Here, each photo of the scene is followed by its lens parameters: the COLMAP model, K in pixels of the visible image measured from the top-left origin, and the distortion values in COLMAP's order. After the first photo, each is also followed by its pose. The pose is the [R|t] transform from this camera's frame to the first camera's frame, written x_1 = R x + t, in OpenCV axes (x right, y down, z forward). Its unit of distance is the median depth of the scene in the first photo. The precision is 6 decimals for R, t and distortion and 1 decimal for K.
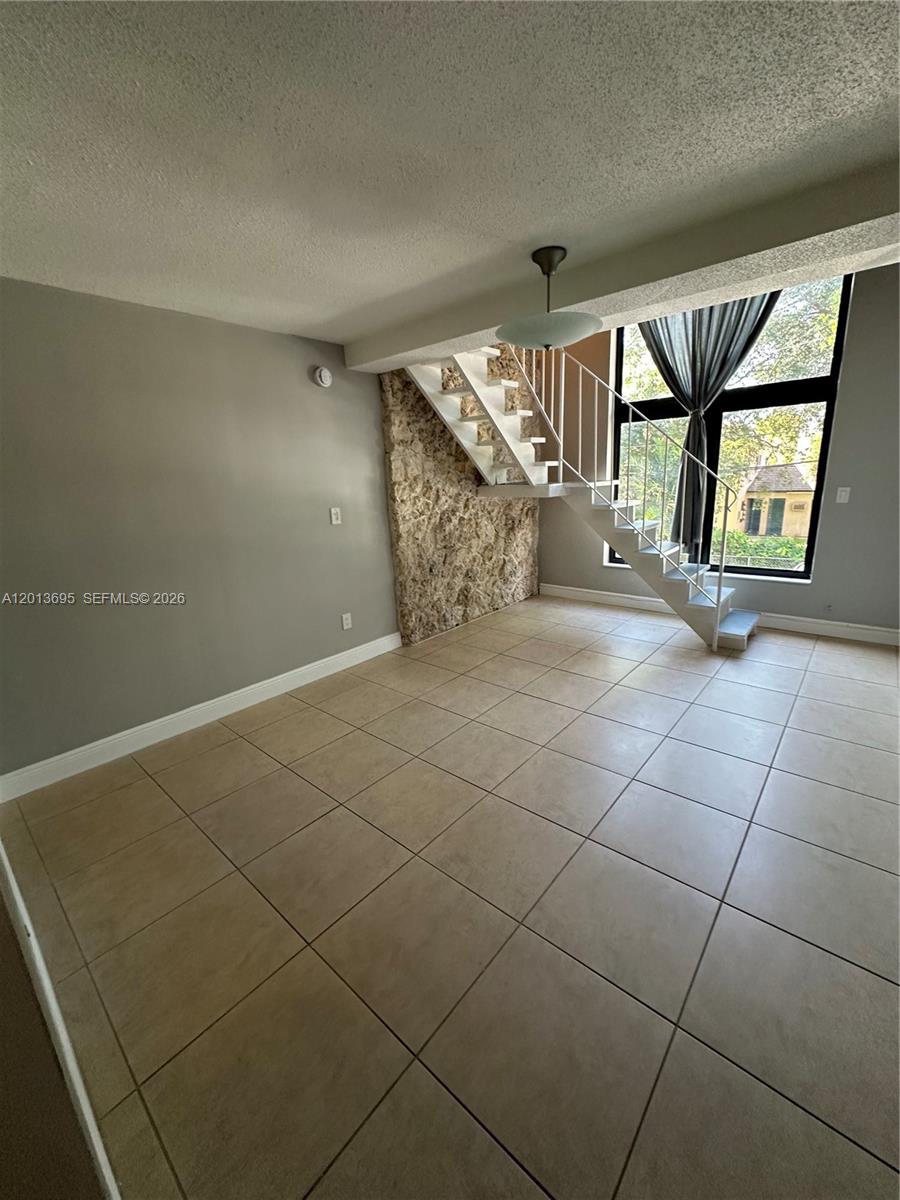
lens RADIAL K [[477.6, 0, 454.0], [0, 477.6, 597.2], [0, 0, 1]] dist [-0.002516, 0.000446]
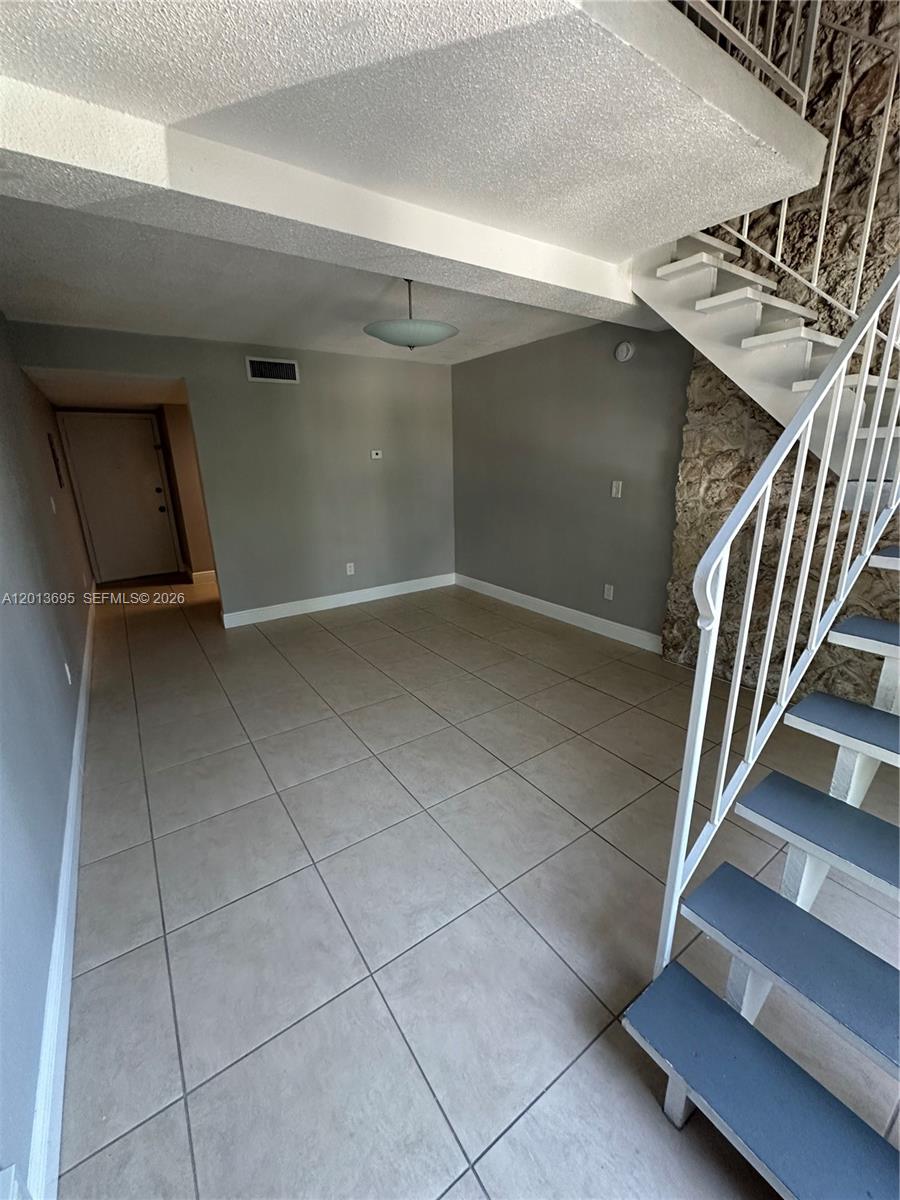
lens RADIAL K [[477.6, 0, 454.5], [0, 477.6, 596.9], [0, 0, 1]] dist [-0.002516, 0.000446]
pose [[-0.245498, 0.317547, -0.915912, 0.692190], [-0.210746, 0.904746, 0.370163, -0.216730], [0.946212, 0.283899, -0.155192, 0.725052]]
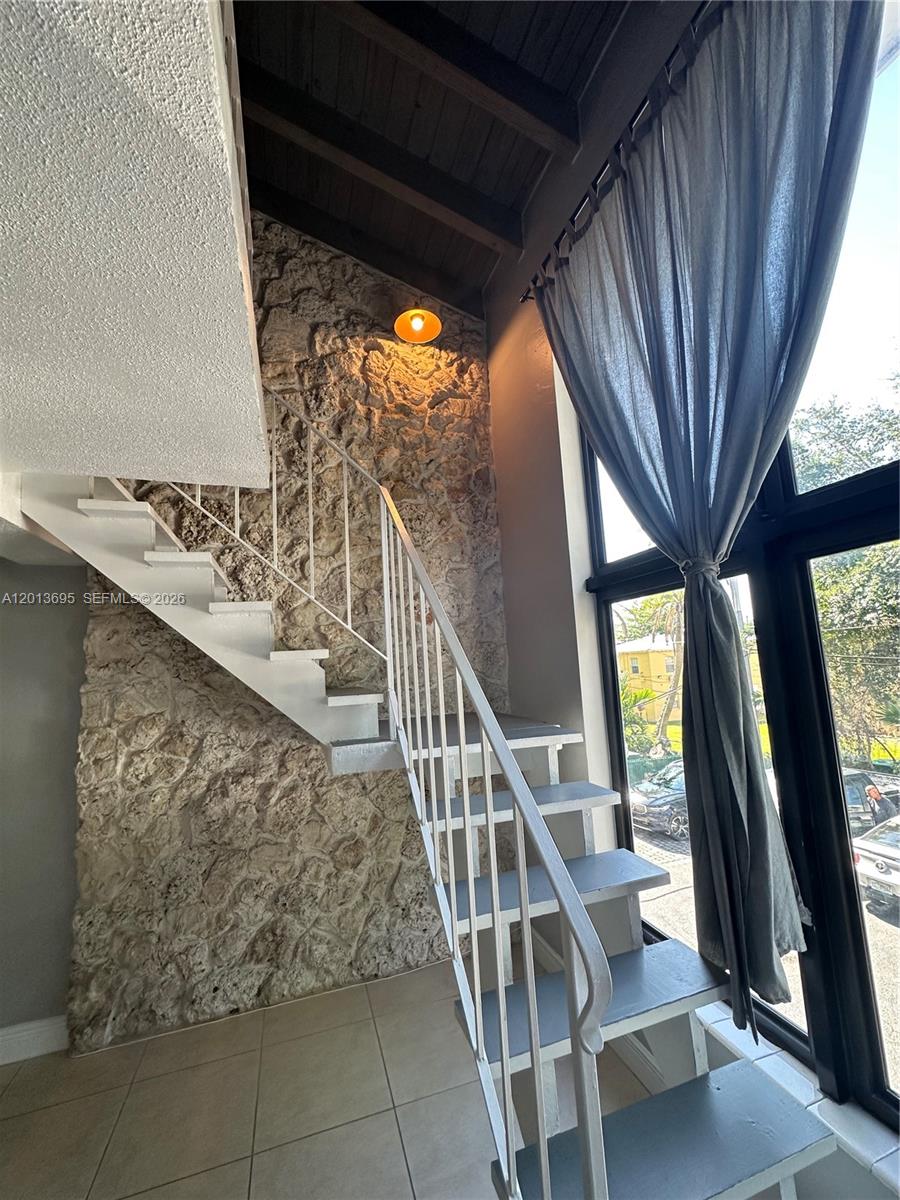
lens RADIAL K [[477.6, 0, 449.6], [0, 477.6, 601.7], [0, 0, 1]] dist [-0.002516, 0.000446]
pose [[0.851725, -0.068954, -0.519432, 0.513131], [-0.117466, 0.940947, -0.317522, -0.224076], [0.510652, 0.331457, 0.793329, 0.622577]]
